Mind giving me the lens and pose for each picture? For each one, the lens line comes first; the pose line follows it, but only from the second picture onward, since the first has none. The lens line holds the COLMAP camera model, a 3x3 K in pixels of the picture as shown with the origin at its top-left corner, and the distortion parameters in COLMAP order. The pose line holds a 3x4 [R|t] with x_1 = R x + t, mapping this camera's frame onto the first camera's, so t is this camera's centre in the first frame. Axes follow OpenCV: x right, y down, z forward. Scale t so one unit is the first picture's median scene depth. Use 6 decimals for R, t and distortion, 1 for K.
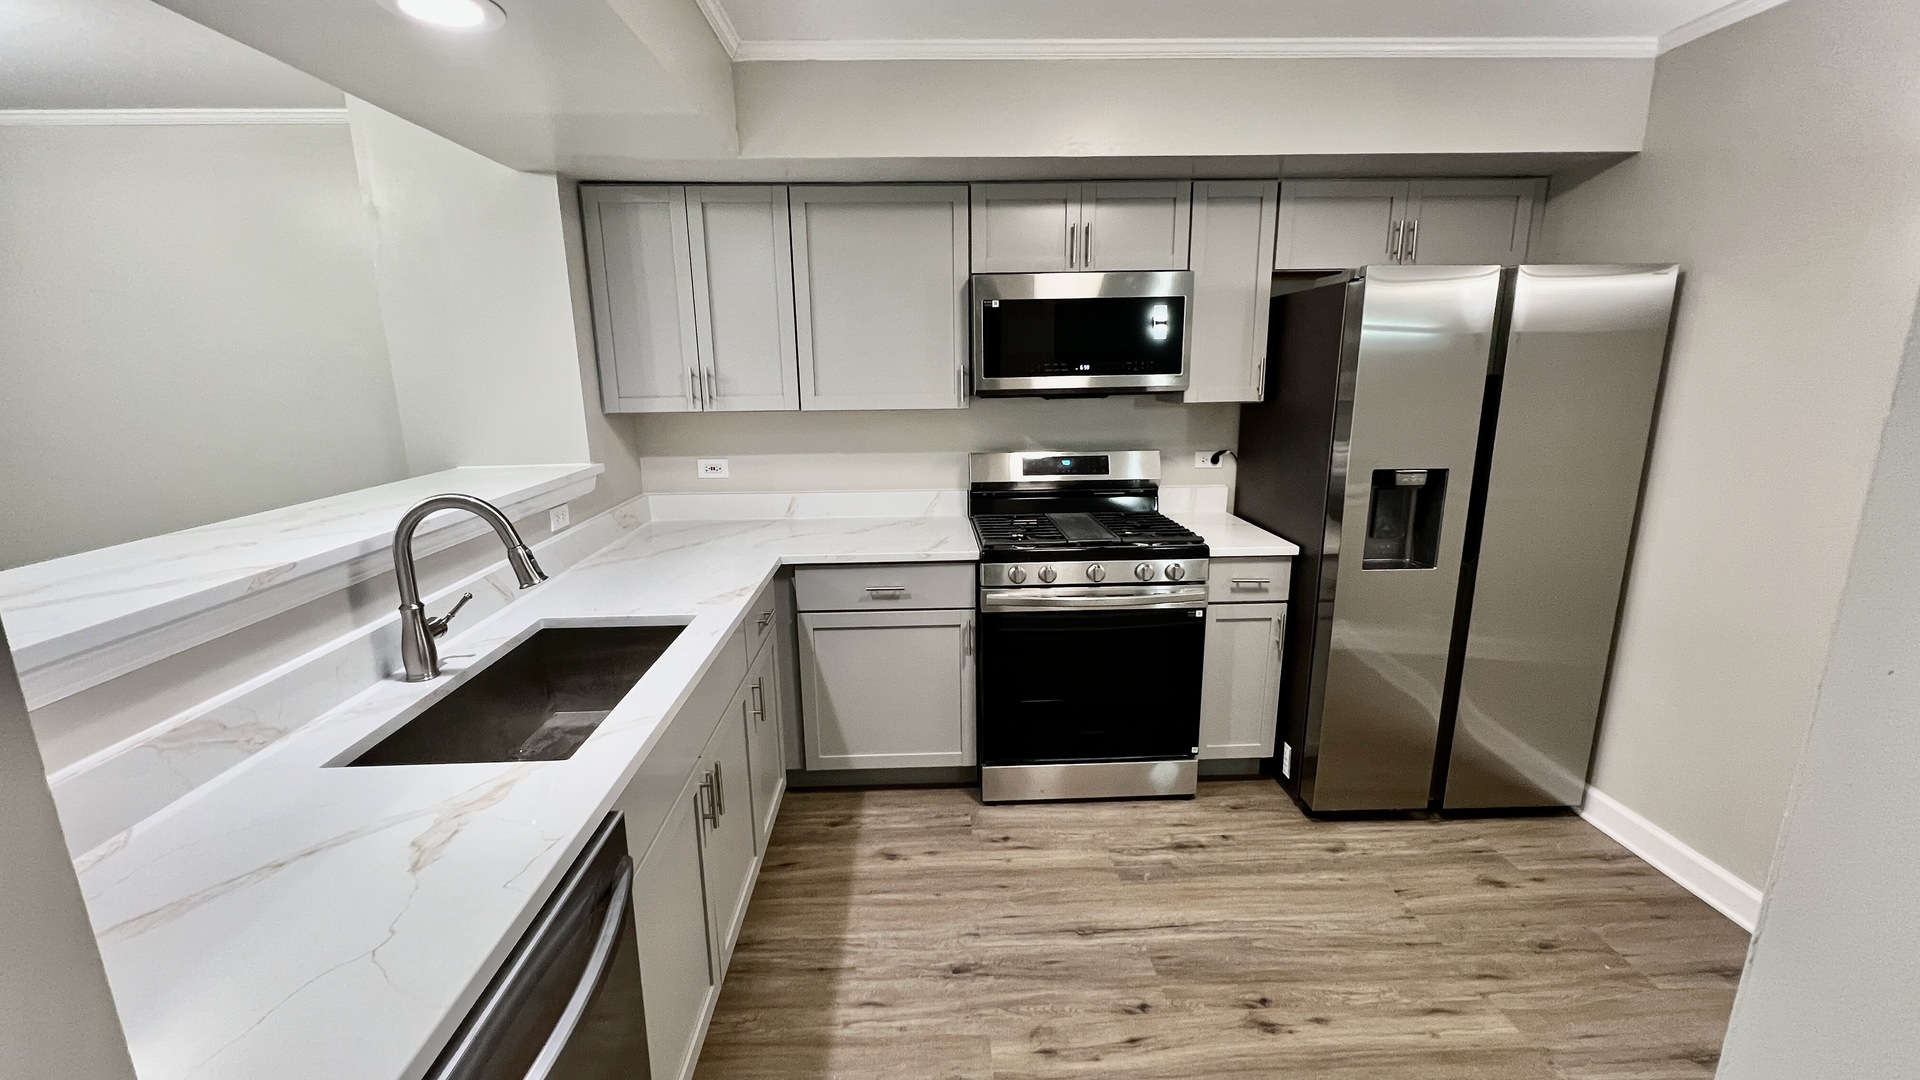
lens RADIAL K [[763.1, 0, 953.7], [0, 763.1, 536.7], [0, 0, 1]] dist [-0.005649, -0.000012]
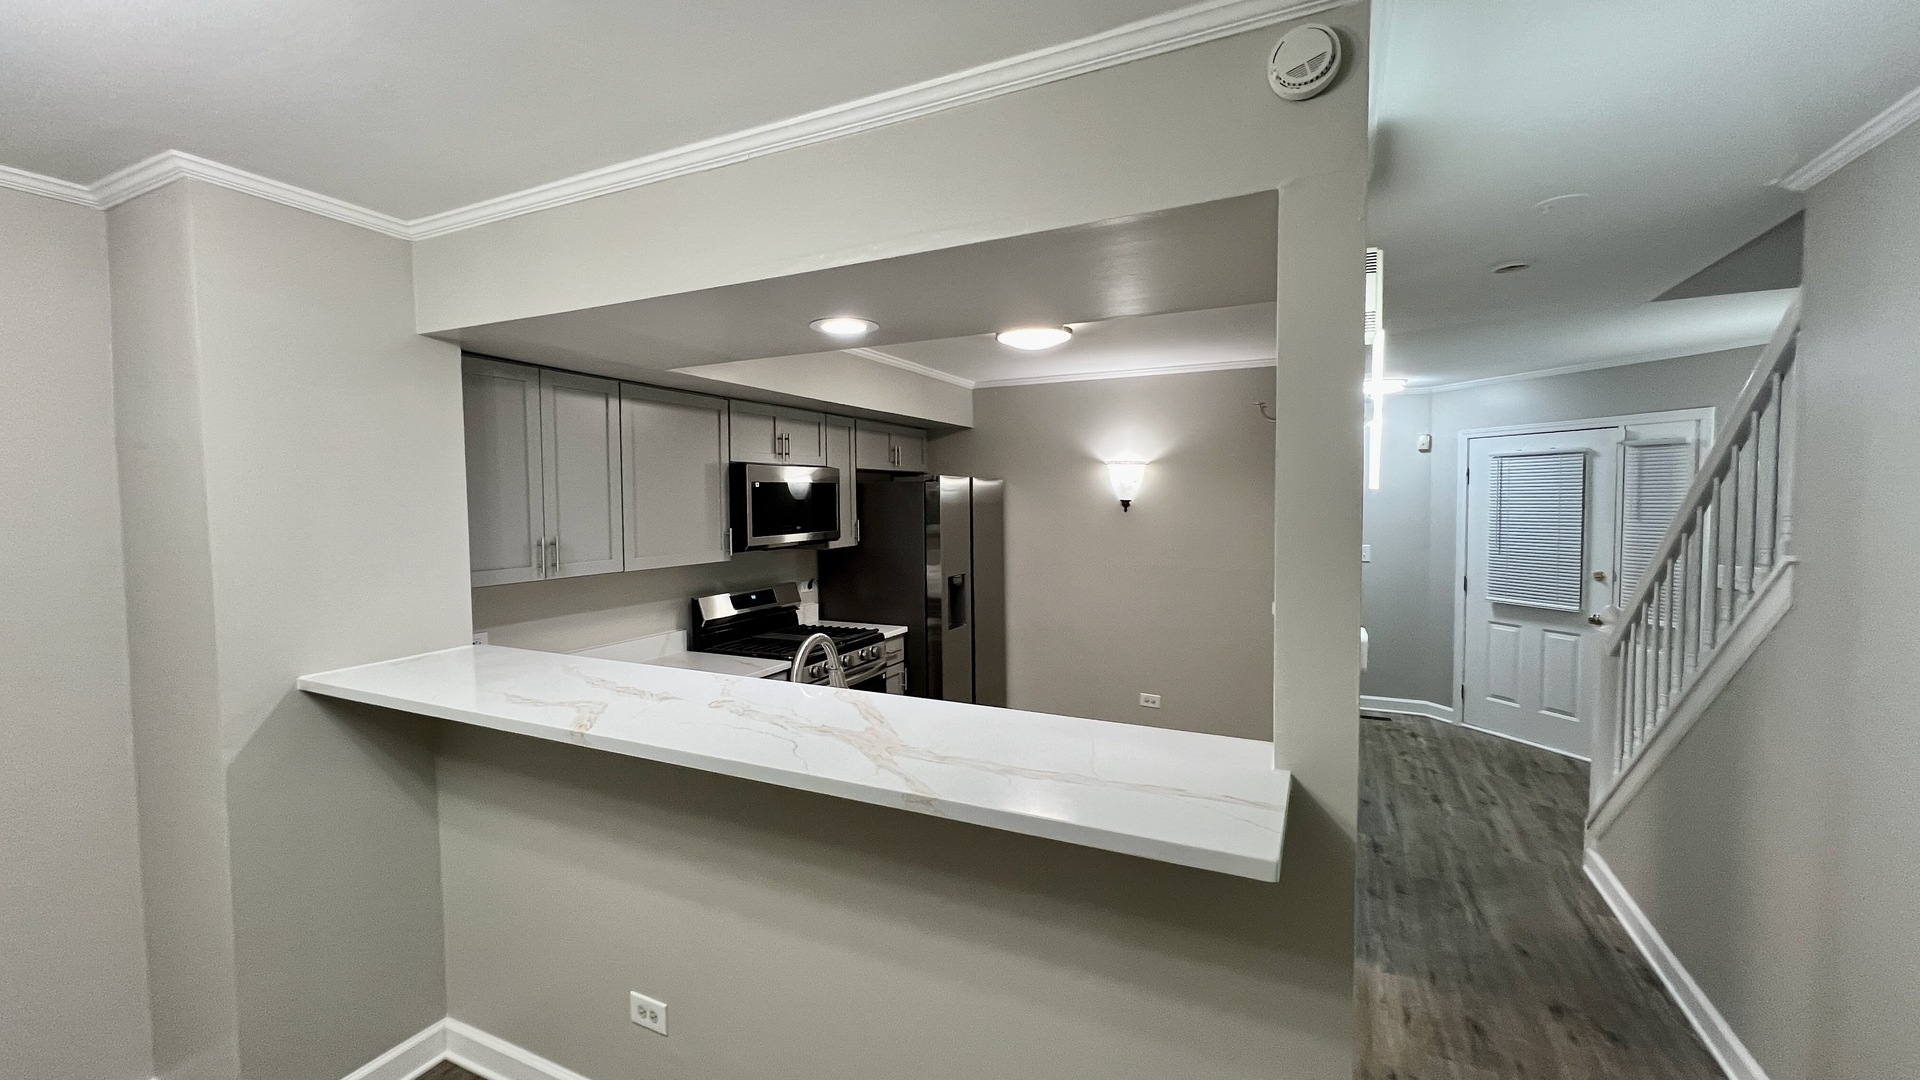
lens RADIAL K [[763.1, 0, 955.9], [0, 763.1, 535.0], [0, 0, 1]] dist [-0.005649, -0.000012]
pose [[0.466243, -0.031322, 0.884102, -1.016194], [0.194261, 0.978606, -0.067775, -0.052459], [-0.863065, 0.203346, 0.462353, 0.065942]]
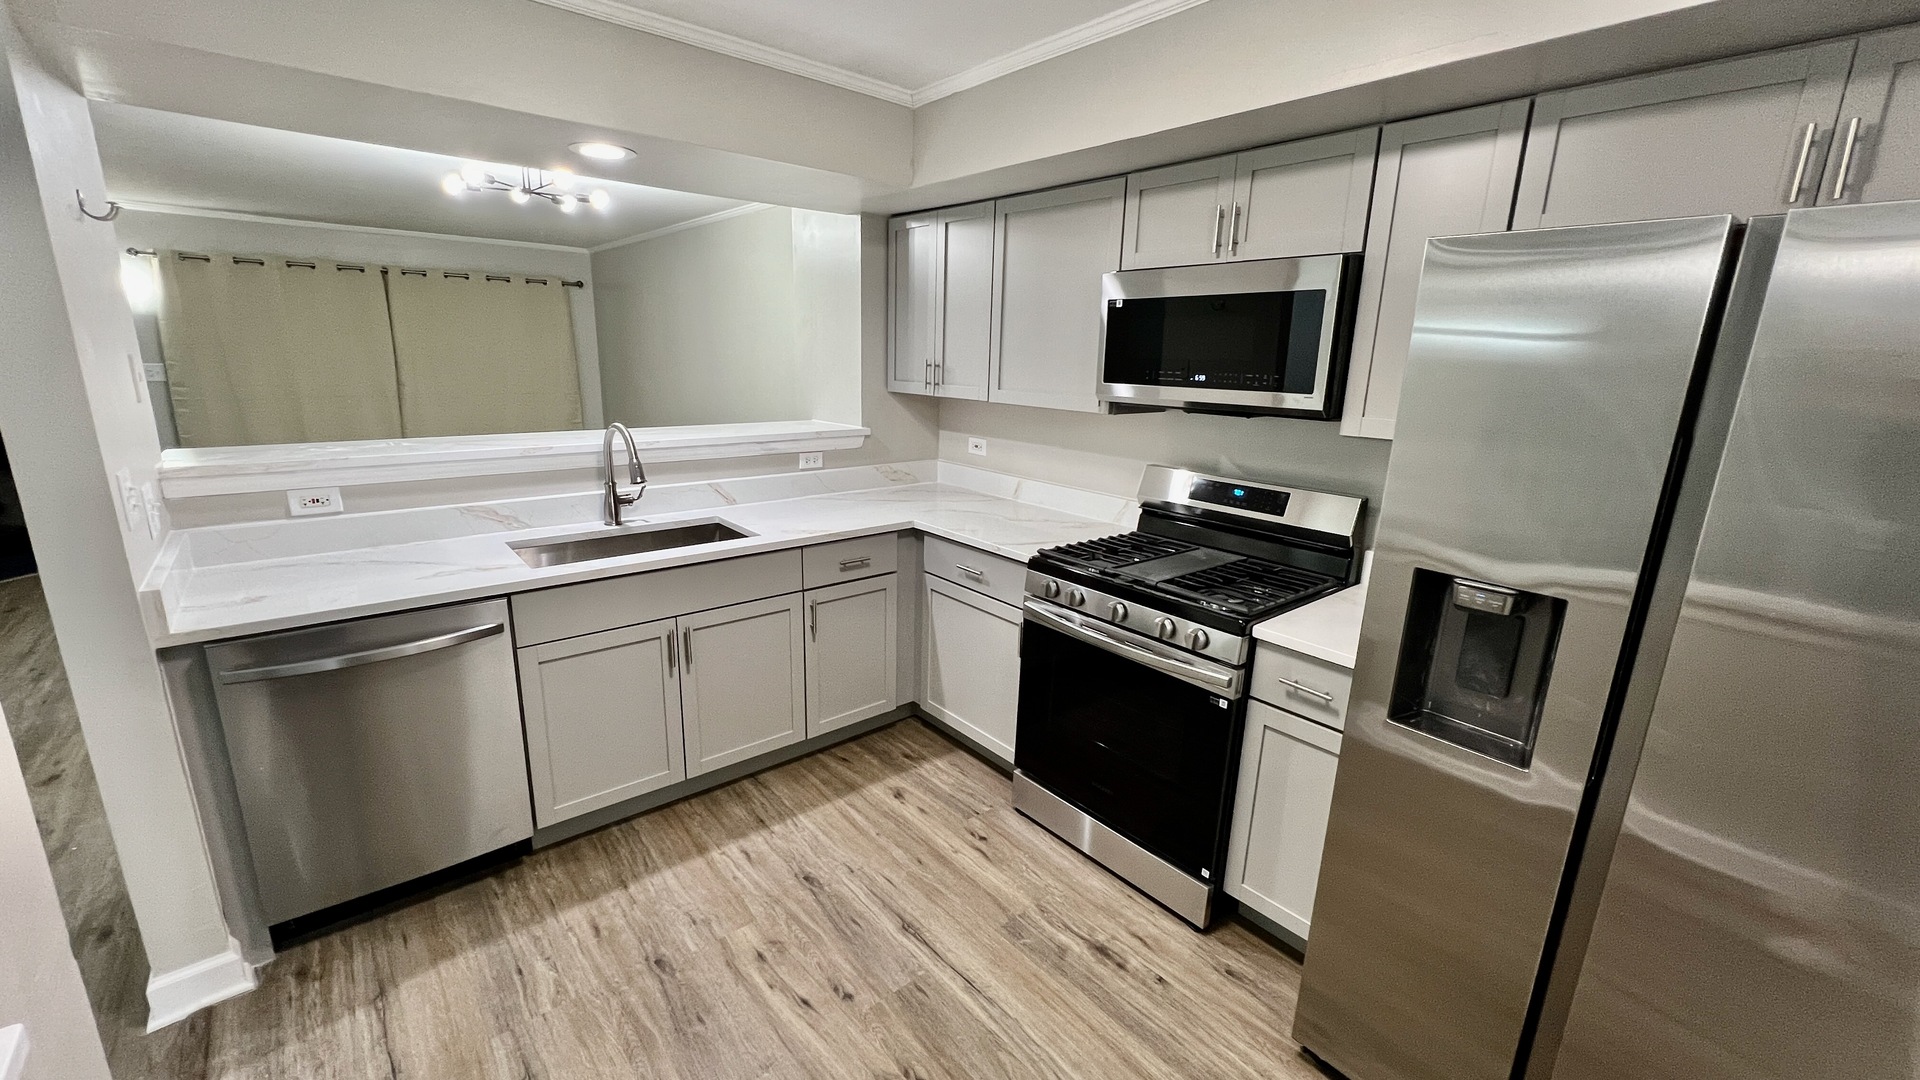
lens RADIAL K [[763.1, 0, 956.8], [0, 763.1, 539.5], [0, 0, 1]] dist [-0.005649, -0.000012]
pose [[0.613222, 0.219338, -0.758847, 0.705117], [-0.207979, 0.971611, 0.112768, -0.091488], [0.762039, 0.088673, 0.641431, 0.285116]]
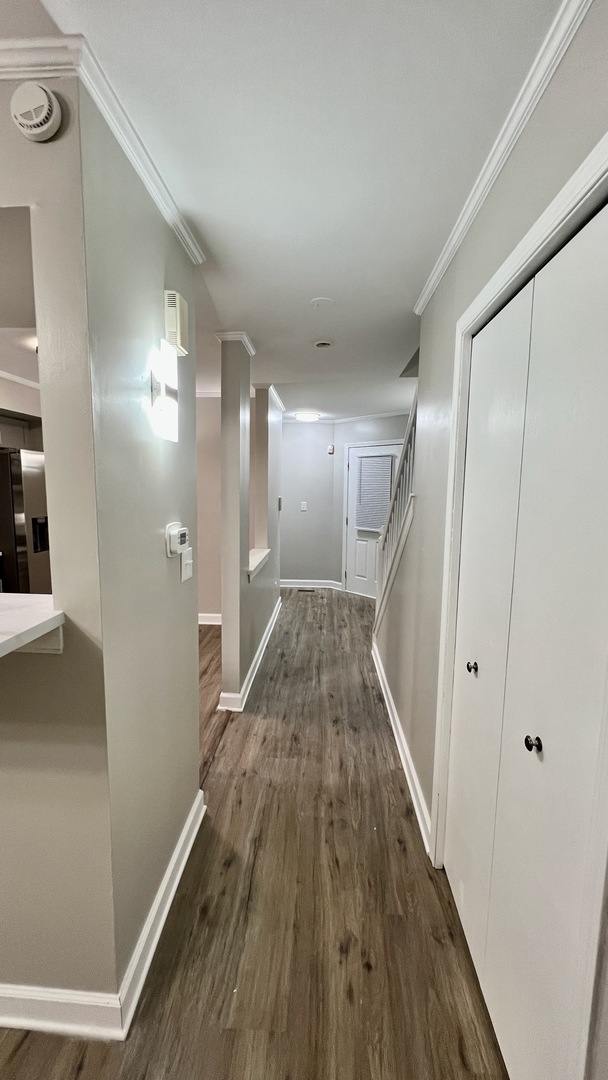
lens RADIAL K [[428.8, 0, 311.0], [0, 428.8, 536.6], [0, 0, 1]] dist [-0.000665, 0.000498]
pose [[0.071820, -0.104481, 0.991930, -0.882351], [0.202041, 0.975405, 0.088112, 0.043958], [-0.976740, 0.194083, 0.091163, -0.153317]]
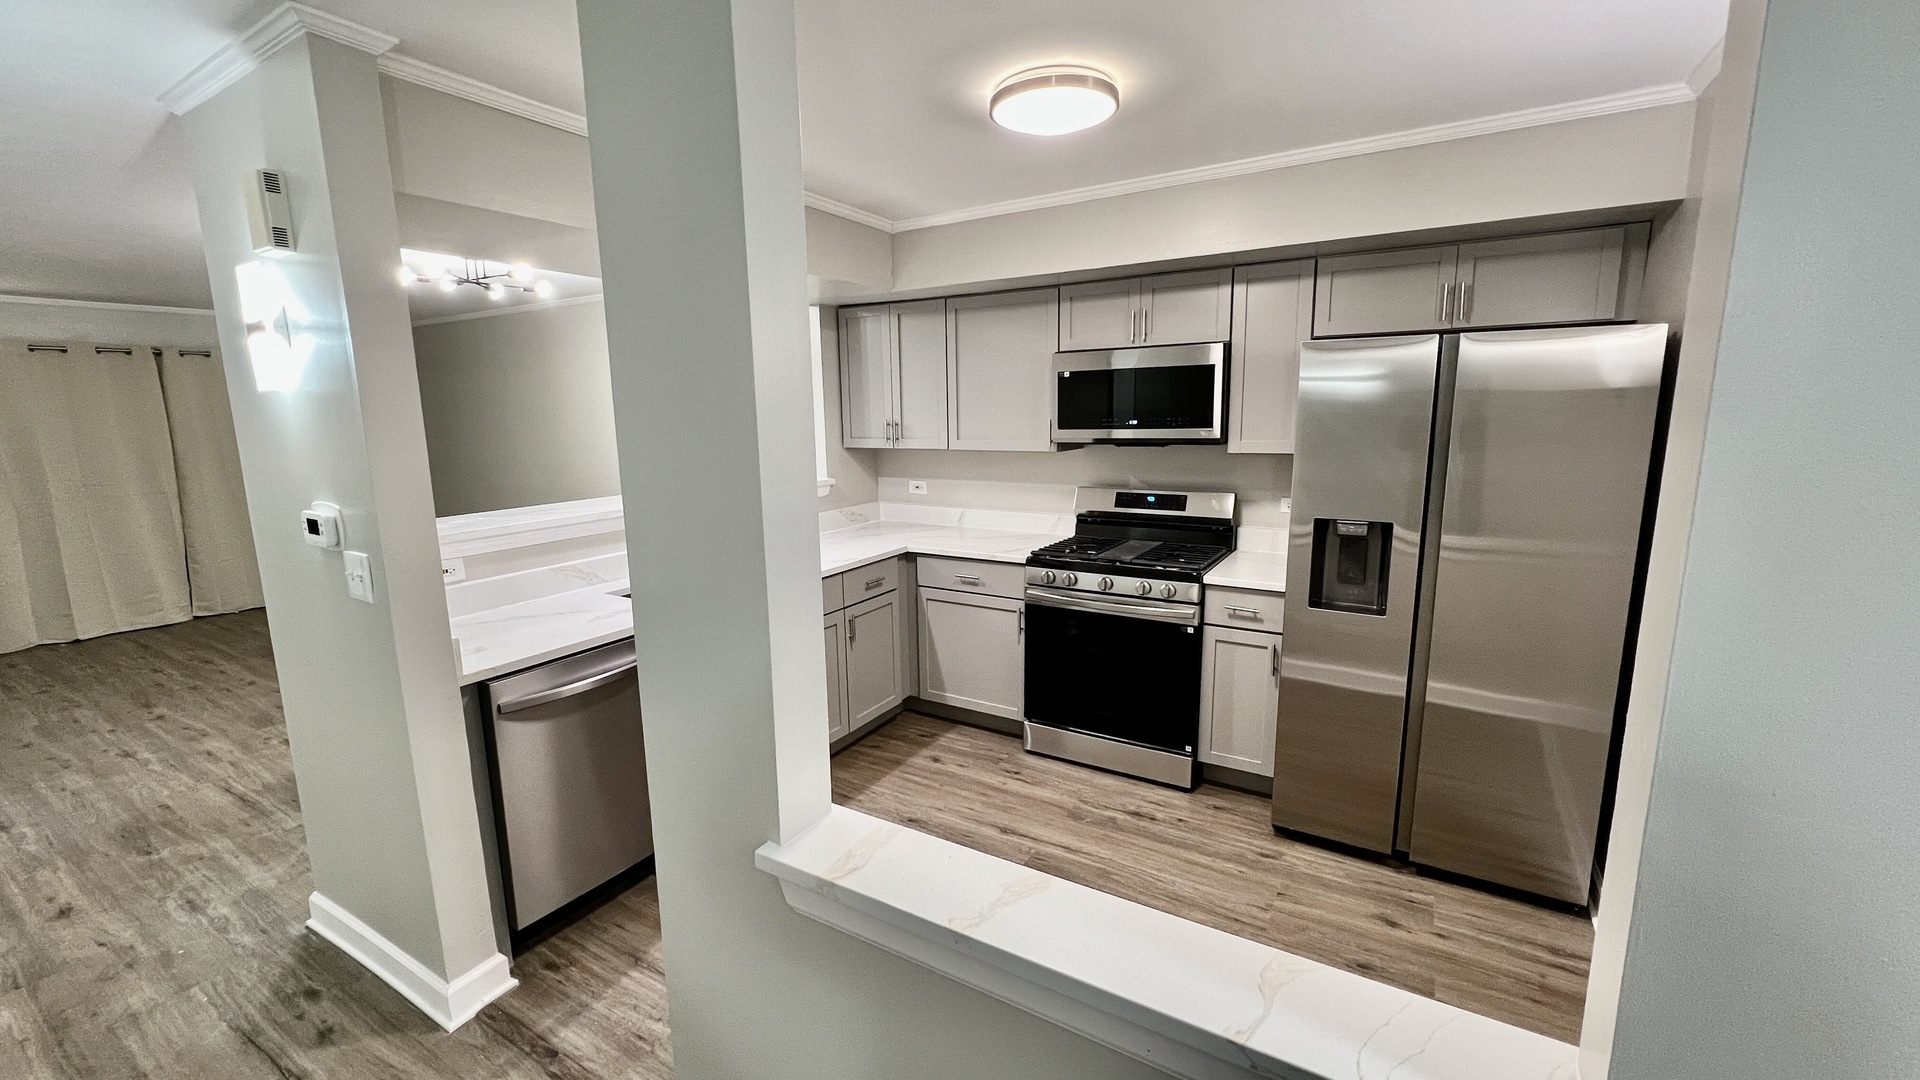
lens RADIAL K [[763.1, 0, 955.2], [0, 763.1, 537.7], [0, 0, 1]] dist [-0.005649, -0.000012]
pose [[0.834146, 0.093004, -0.543646, 0.647413], [-0.115911, 0.993228, -0.007933, 0.010051], [0.539226, 0.069632, 0.839277, -0.201209]]
